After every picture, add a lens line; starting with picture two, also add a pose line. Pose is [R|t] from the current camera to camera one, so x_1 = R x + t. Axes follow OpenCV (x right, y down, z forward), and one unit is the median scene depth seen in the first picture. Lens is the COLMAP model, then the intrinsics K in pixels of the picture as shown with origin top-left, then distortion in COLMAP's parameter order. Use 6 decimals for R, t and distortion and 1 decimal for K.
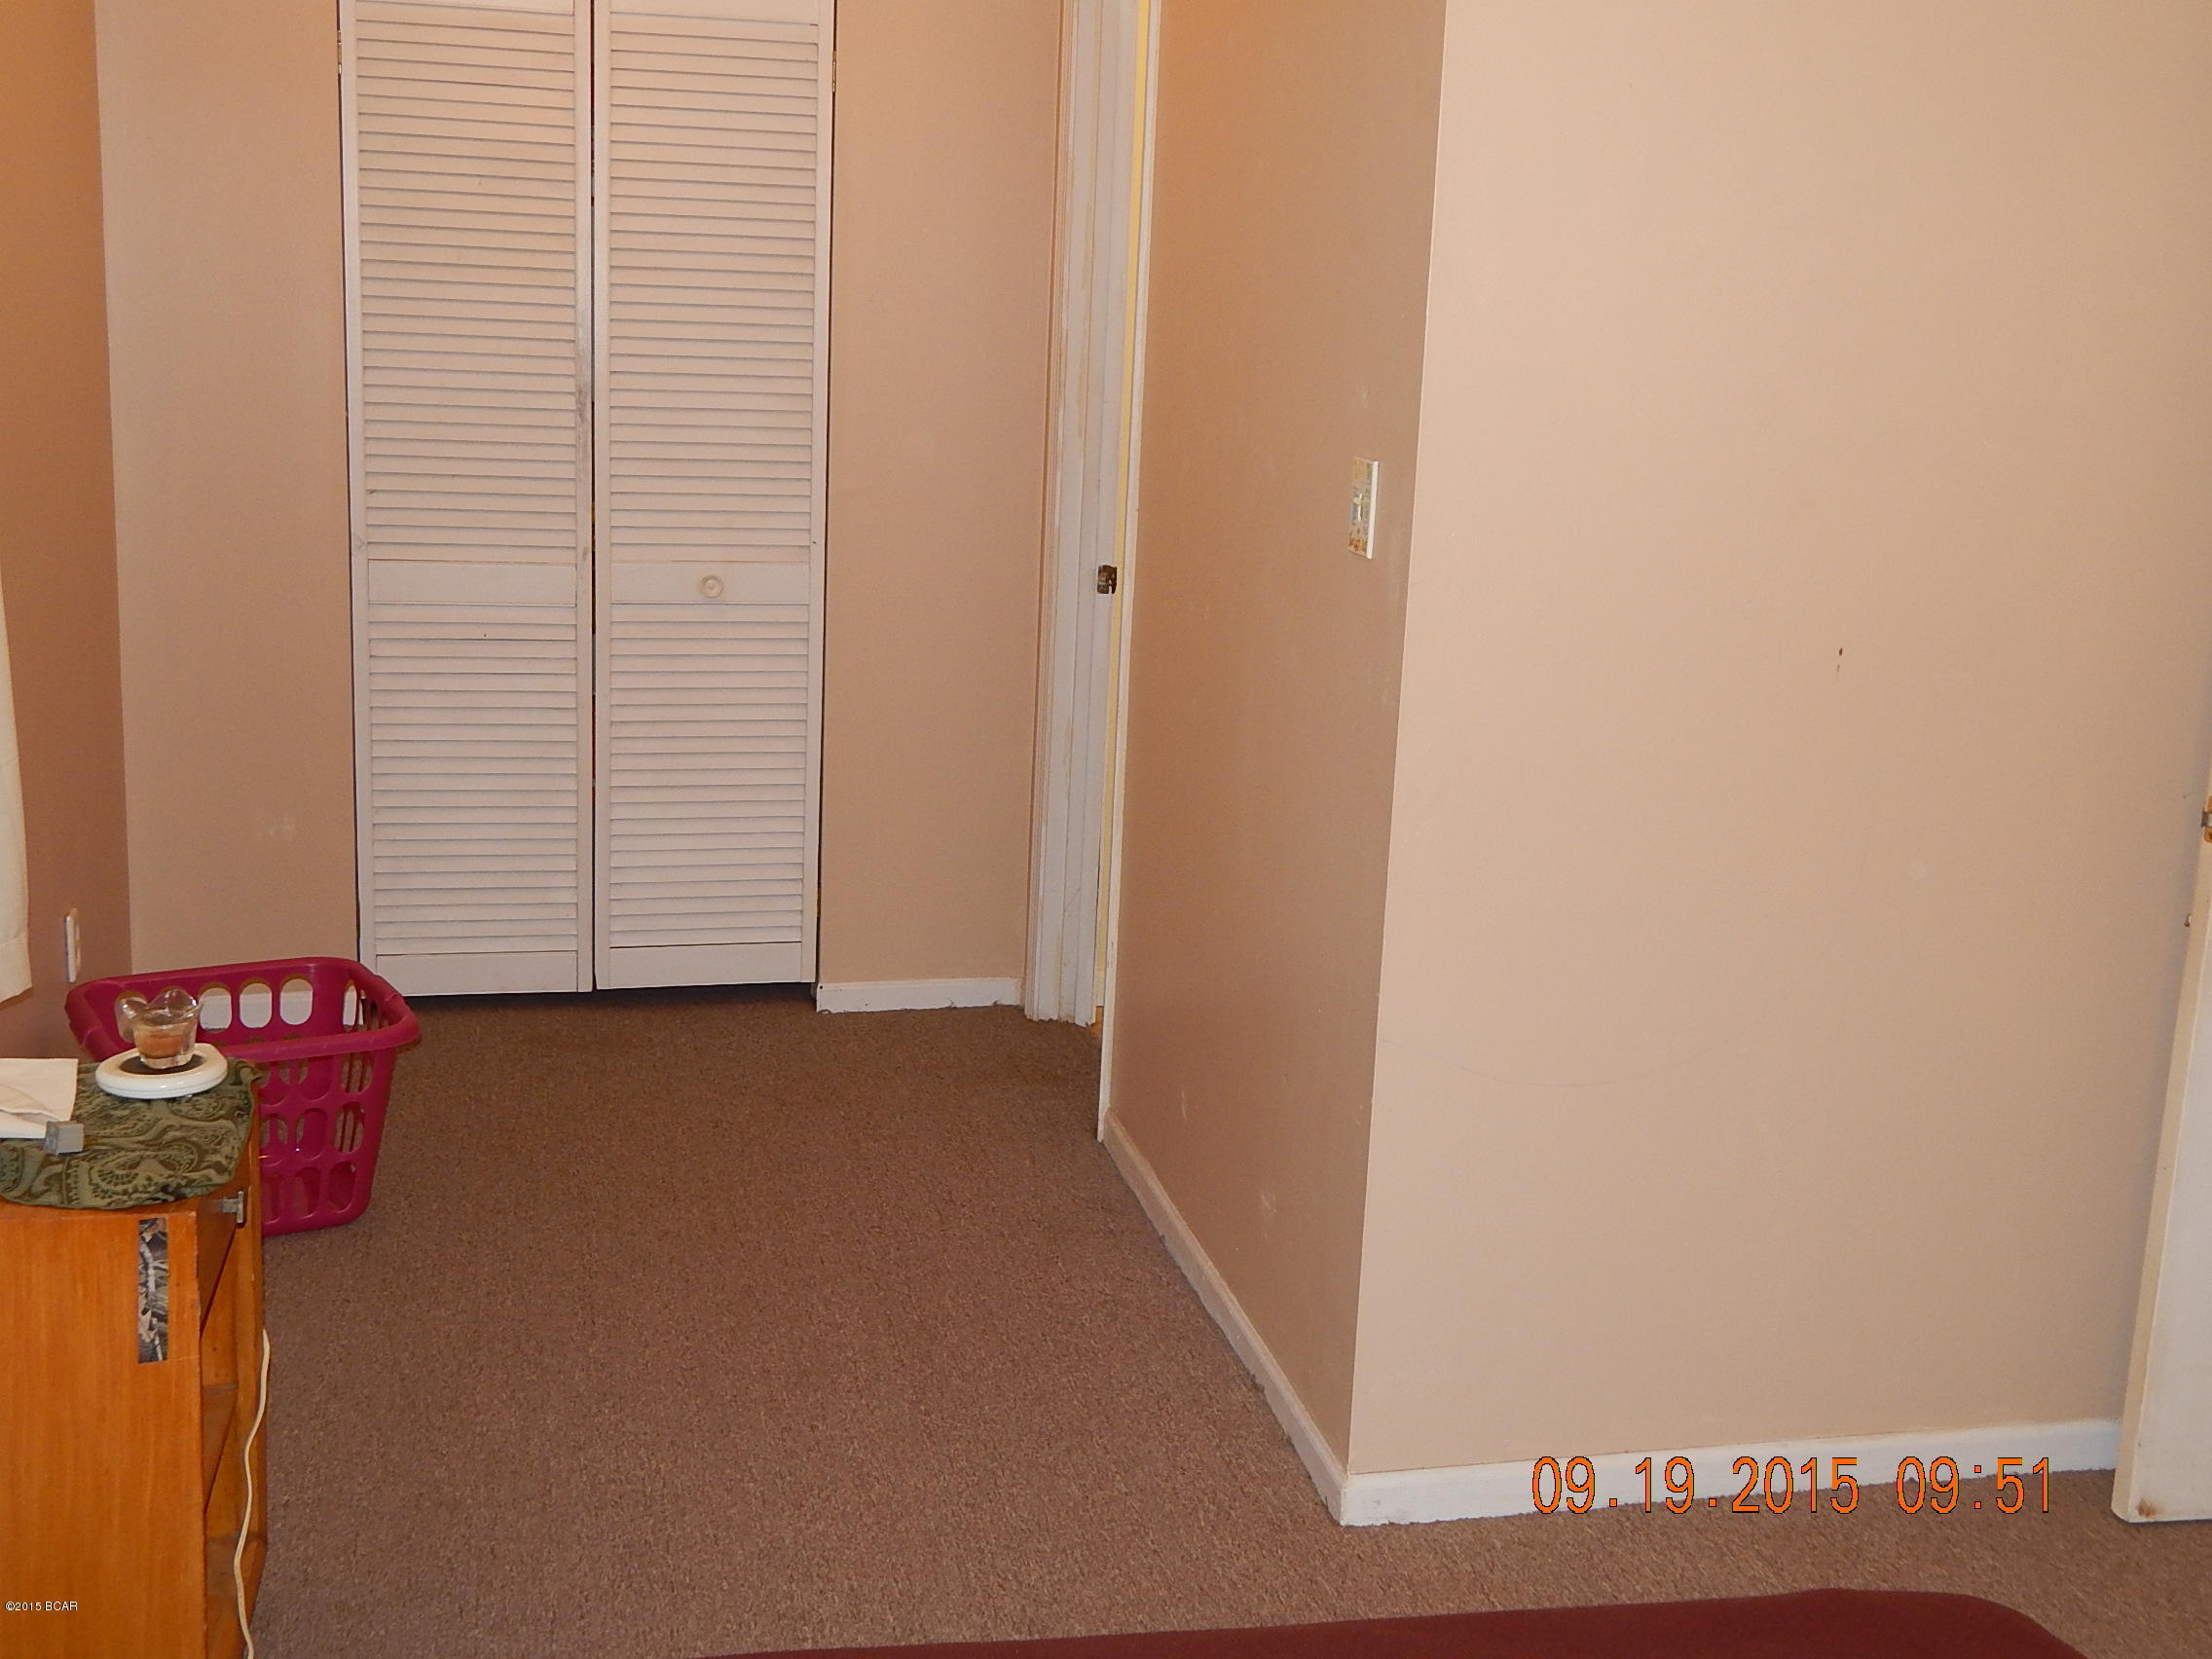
lens RADIAL K [[2450.4, 0, 1104.7], [0, 2450.4, 818.5], [0, 0, 1]] dist [-0.005939, 0.000000]
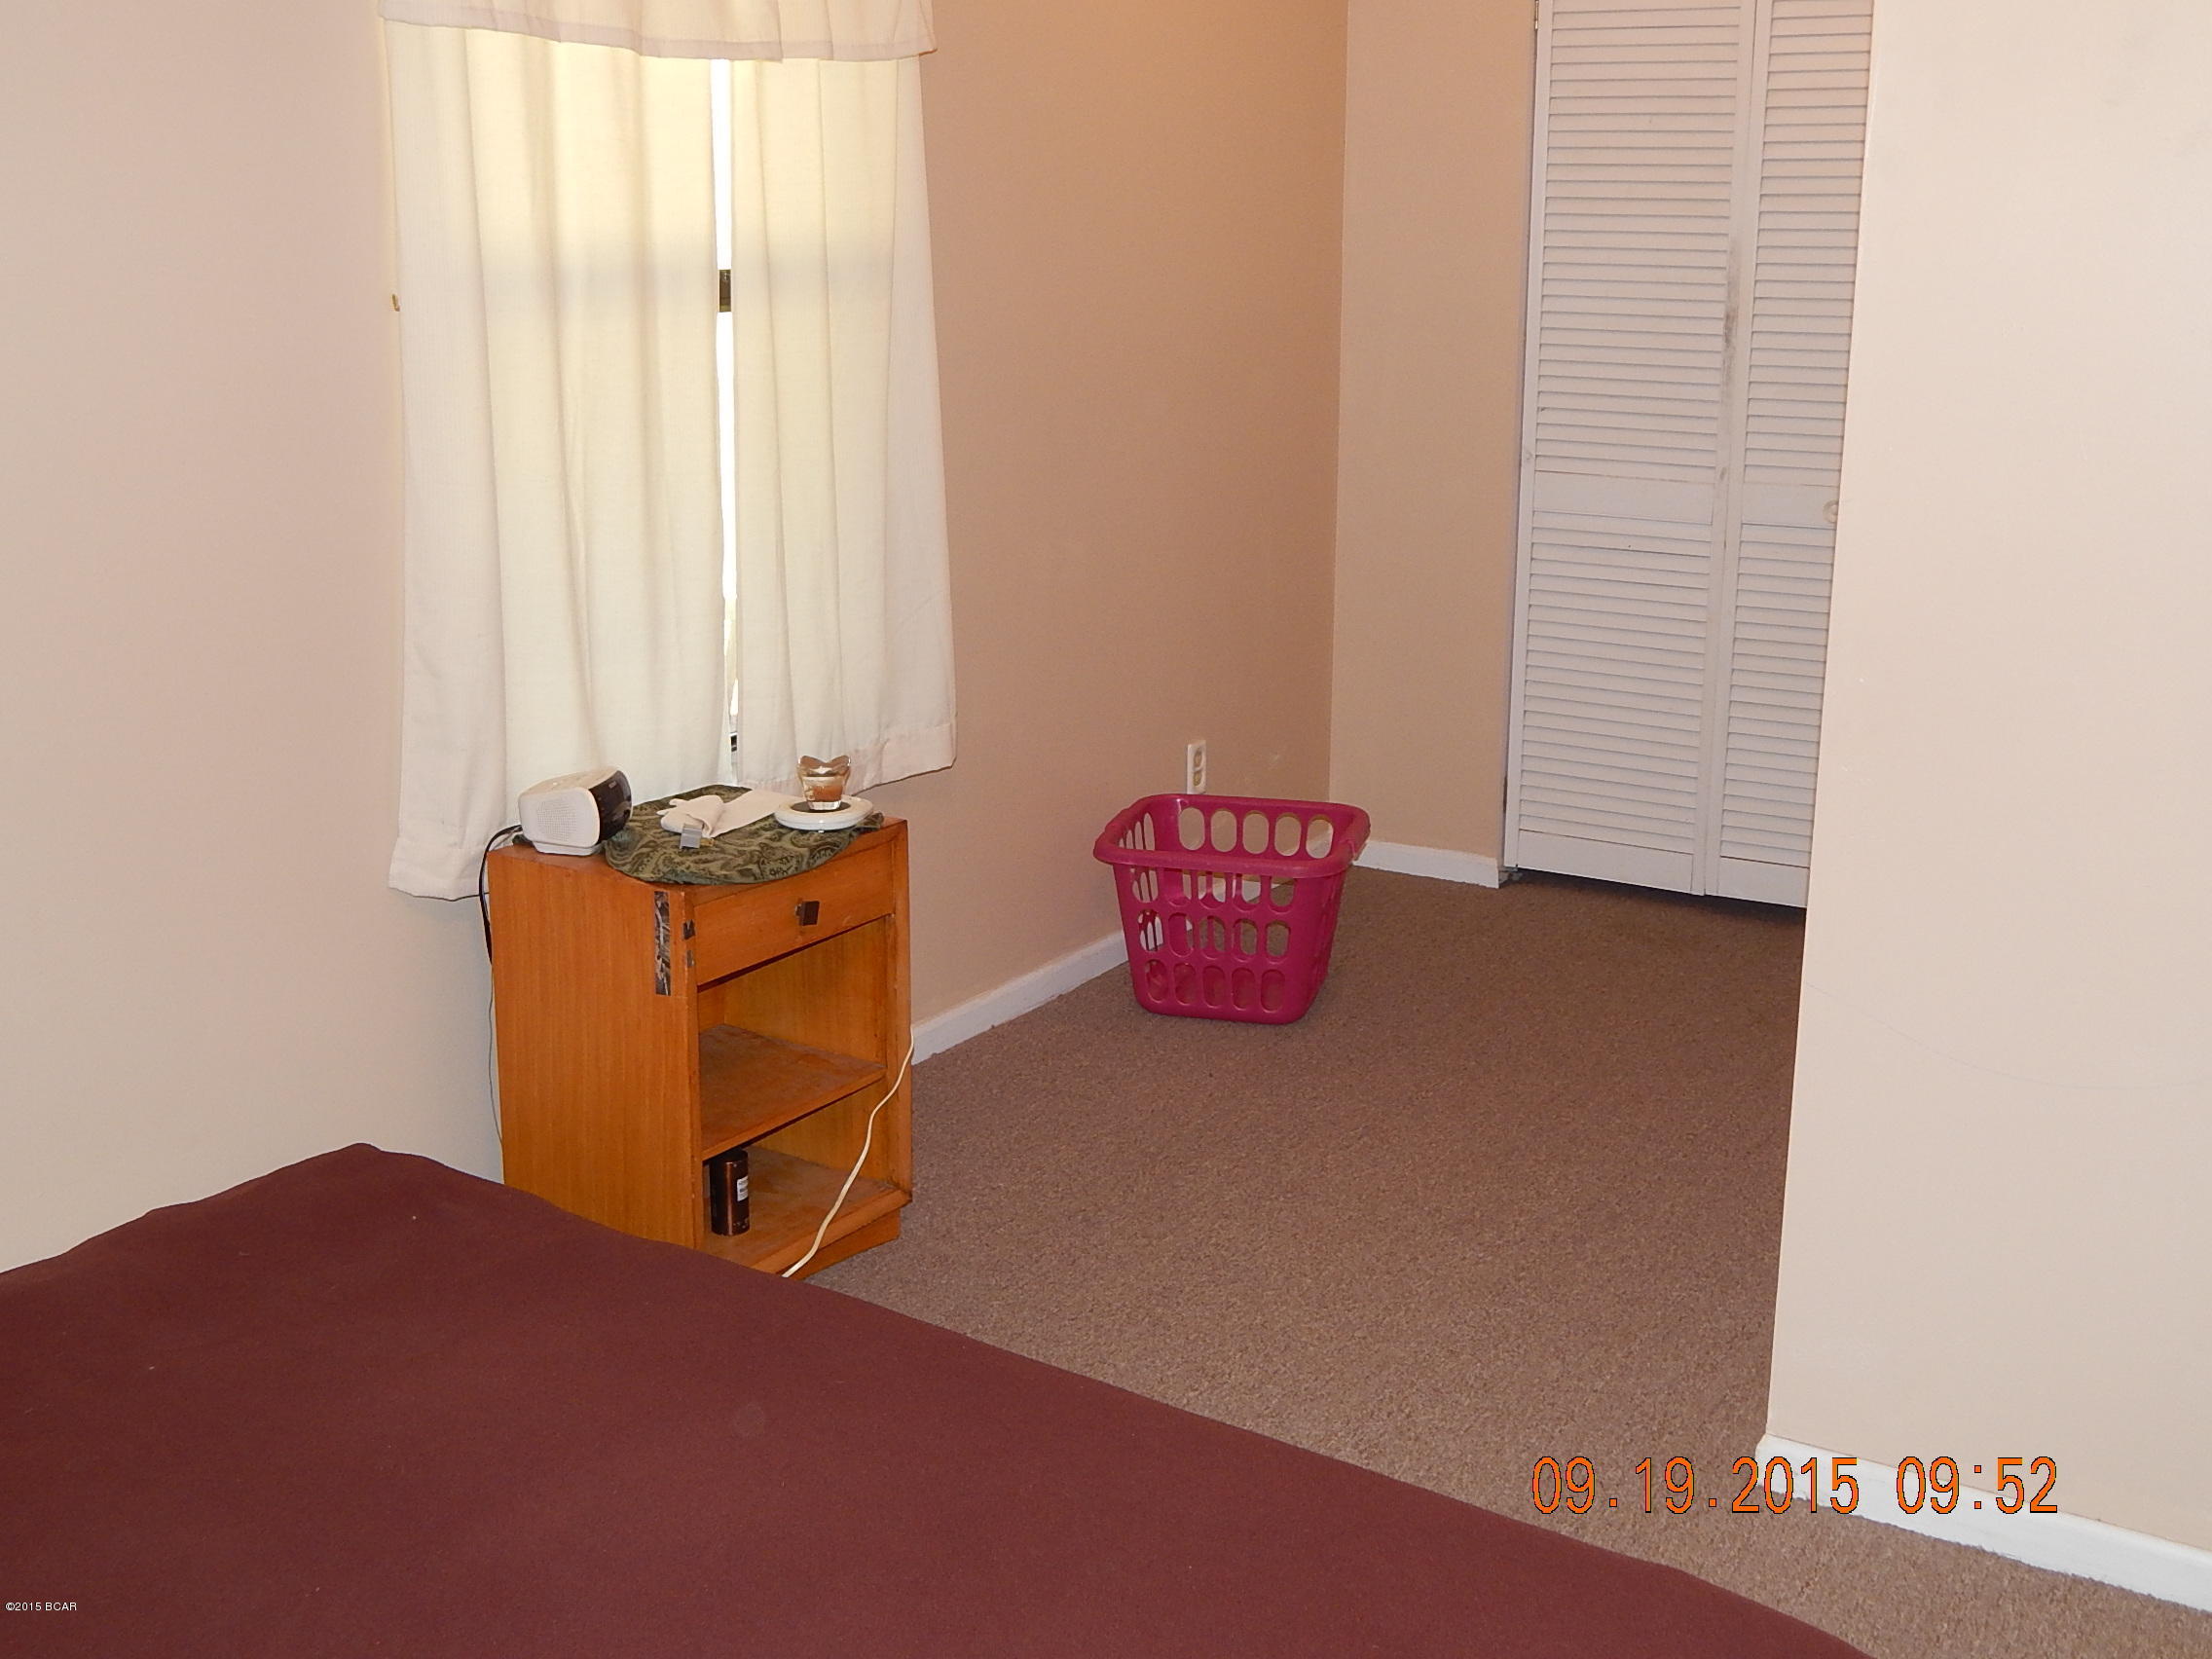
lens RADIAL K [[2450.4, 0, 1104.1], [0, 2450.4, 837.2], [0, 0, 1]] dist [-0.005939, 0.000000]
pose [[0.698706, 0.142317, -0.701110, 0.436812], [-0.123151, 0.989311, 0.078089, -0.005269], [0.704730, 0.031781, 0.708764, 0.100271]]
